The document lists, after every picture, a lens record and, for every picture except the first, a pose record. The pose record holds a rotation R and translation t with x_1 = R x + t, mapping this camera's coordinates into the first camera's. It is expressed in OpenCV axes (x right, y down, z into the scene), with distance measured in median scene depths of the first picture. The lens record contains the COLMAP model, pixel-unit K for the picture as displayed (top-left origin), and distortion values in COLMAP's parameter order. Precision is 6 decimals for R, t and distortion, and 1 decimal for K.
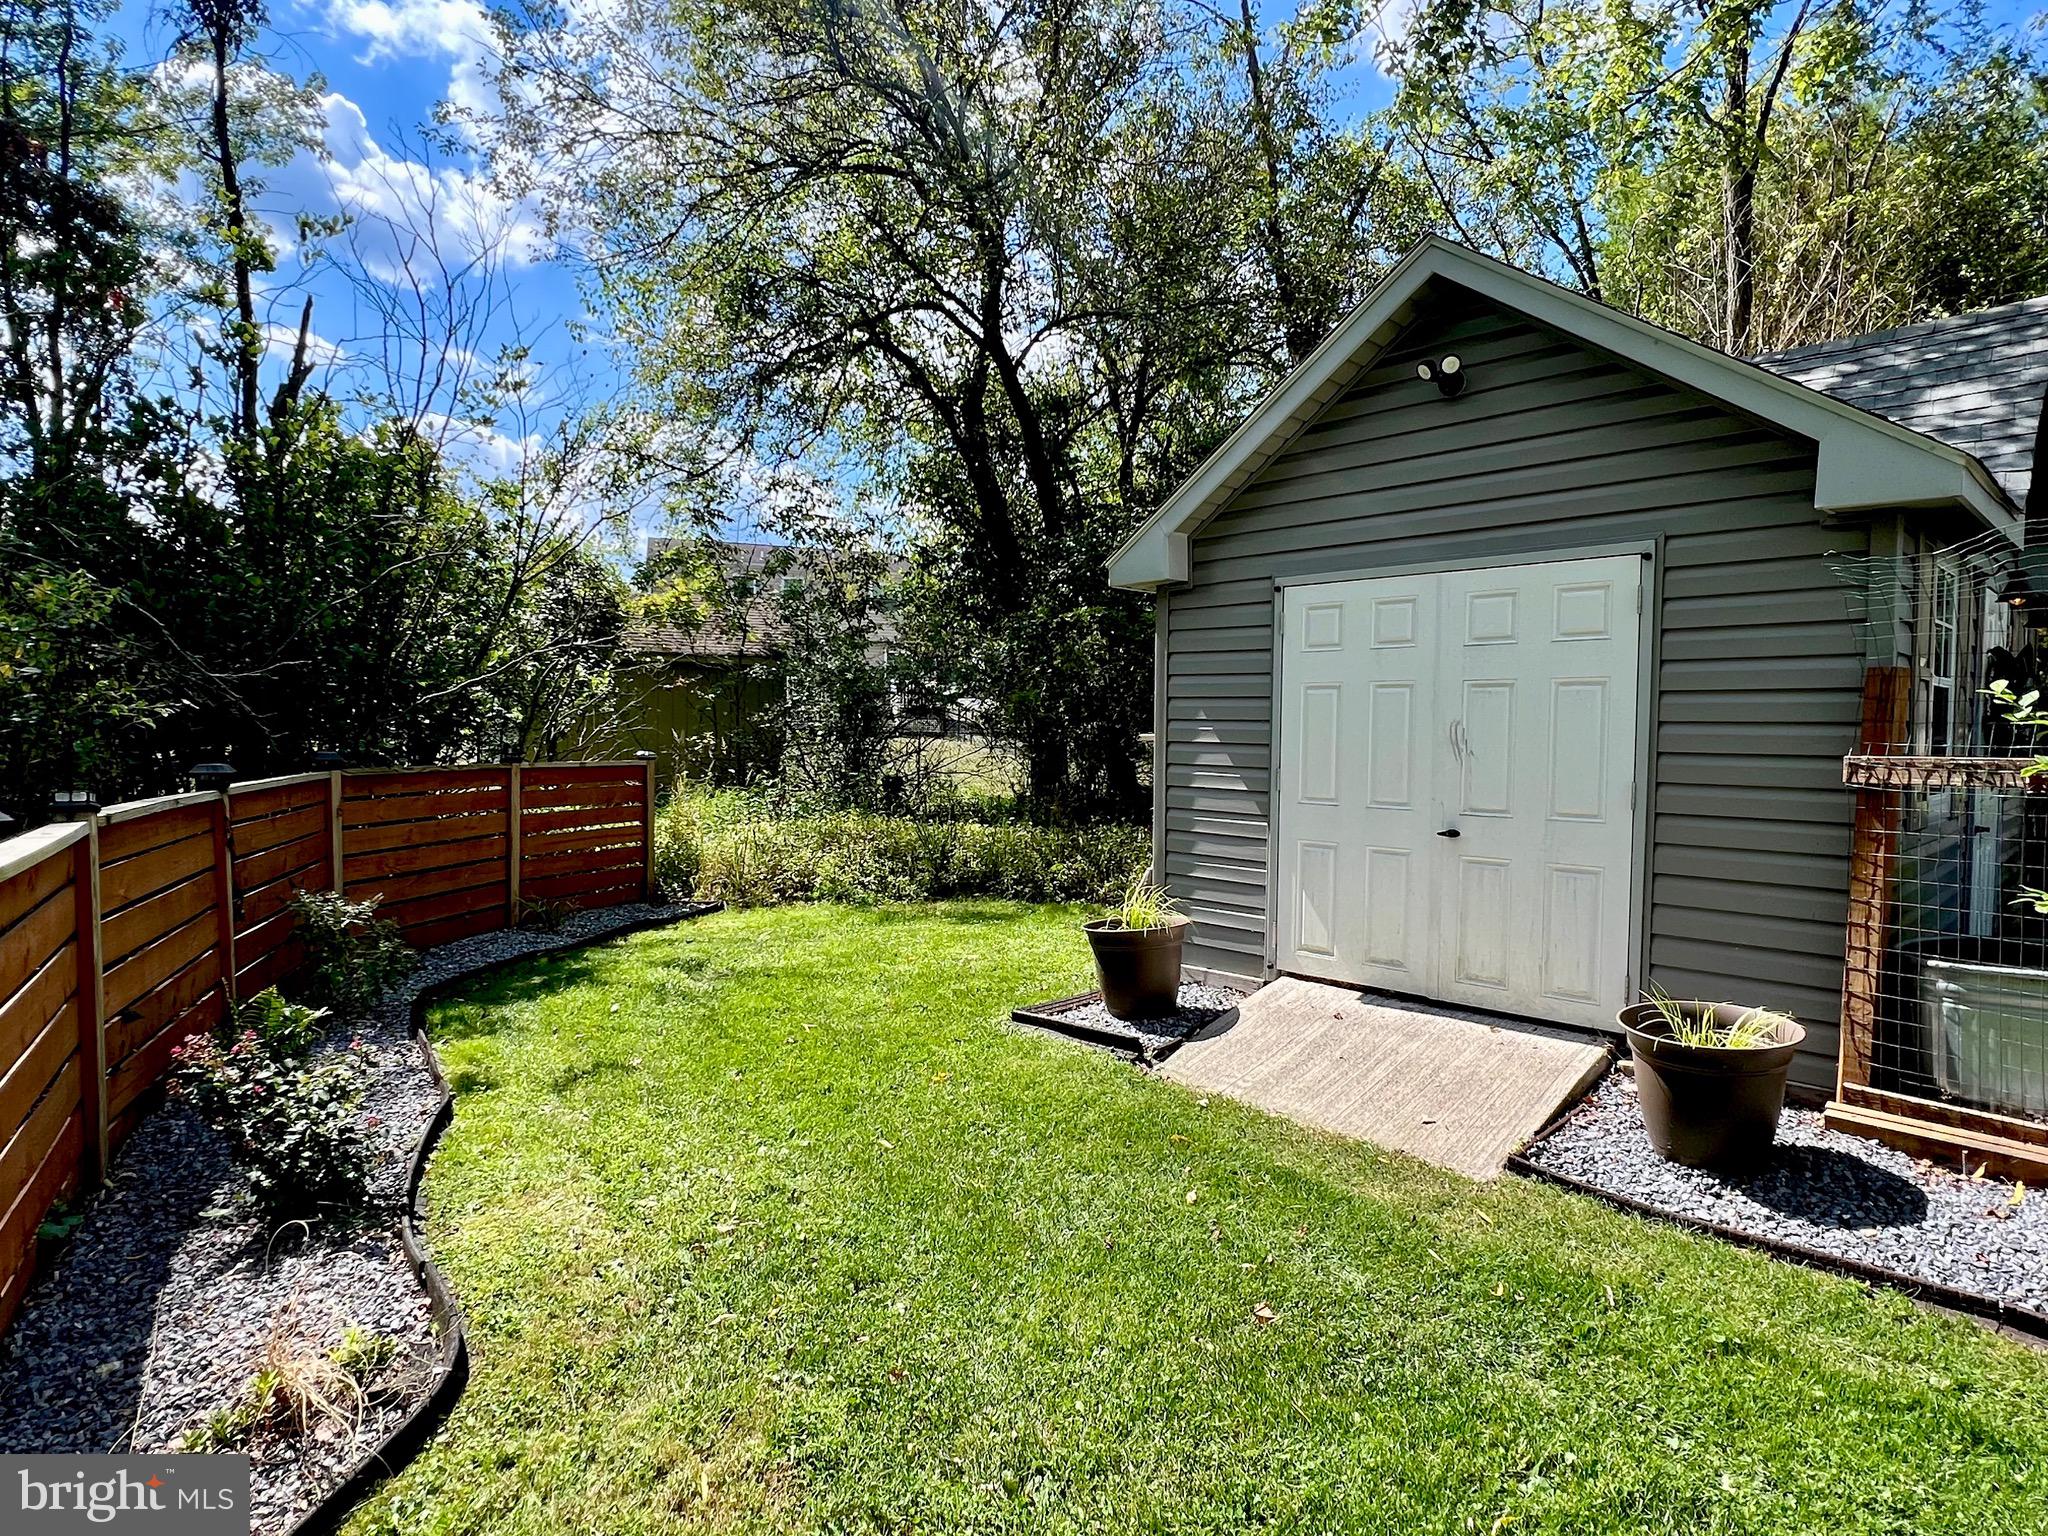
lens RADIAL K [[1149.2, 0, 1016.5], [0, 1149.2, 774.5], [0, 0, 1]] dist [-0.008036, 0.002525]
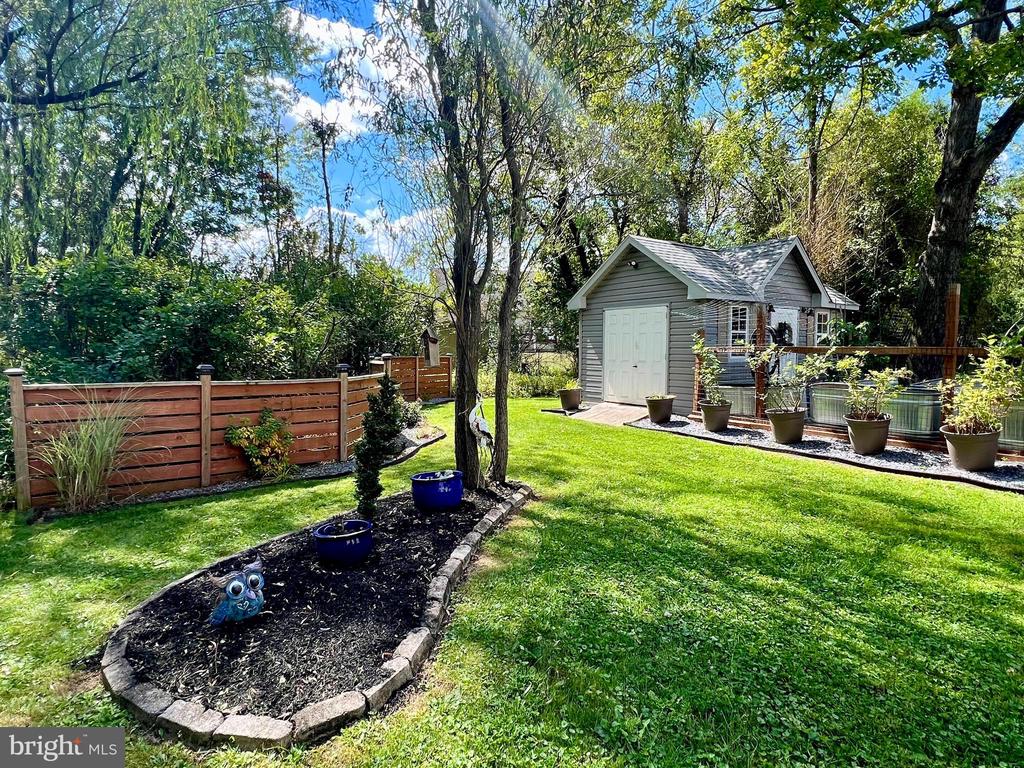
lens RADIAL K [[574.6, 0, 508.2], [0, 574.6, 387.3], [0, 0, 1]] dist [-0.008036, 0.002525]
pose [[0.986884, 0.004368, -0.161374, 0.211680], [-0.000325, 0.999686, 0.025069, 0.064532], [0.161433, -0.024688, 0.986575, -1.102279]]
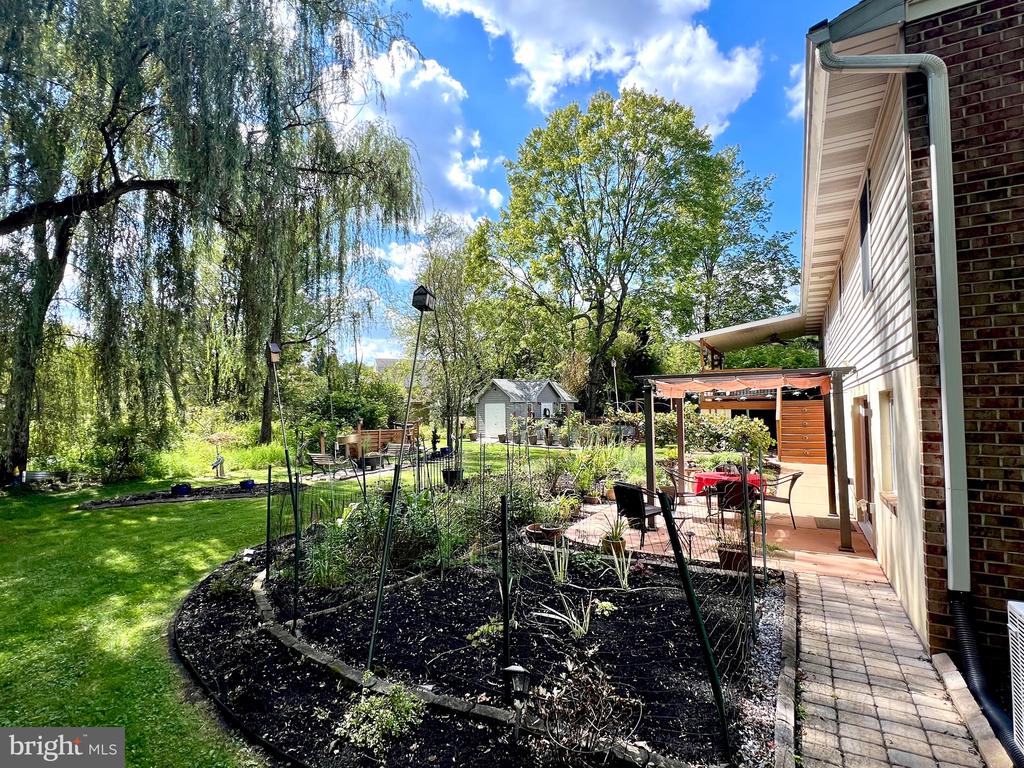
lens RADIAL K [[513.0, 0, 512.0], [0, 513.0, 384.0], [0, 0, 1]] dist [-0.000056, 0.000003]
pose [[0.999674, -0.019583, 0.016375, 0.384677], [0.020951, 0.995896, -0.088046, 0.091559], [-0.014584, 0.088360, 0.995982, -3.711032]]
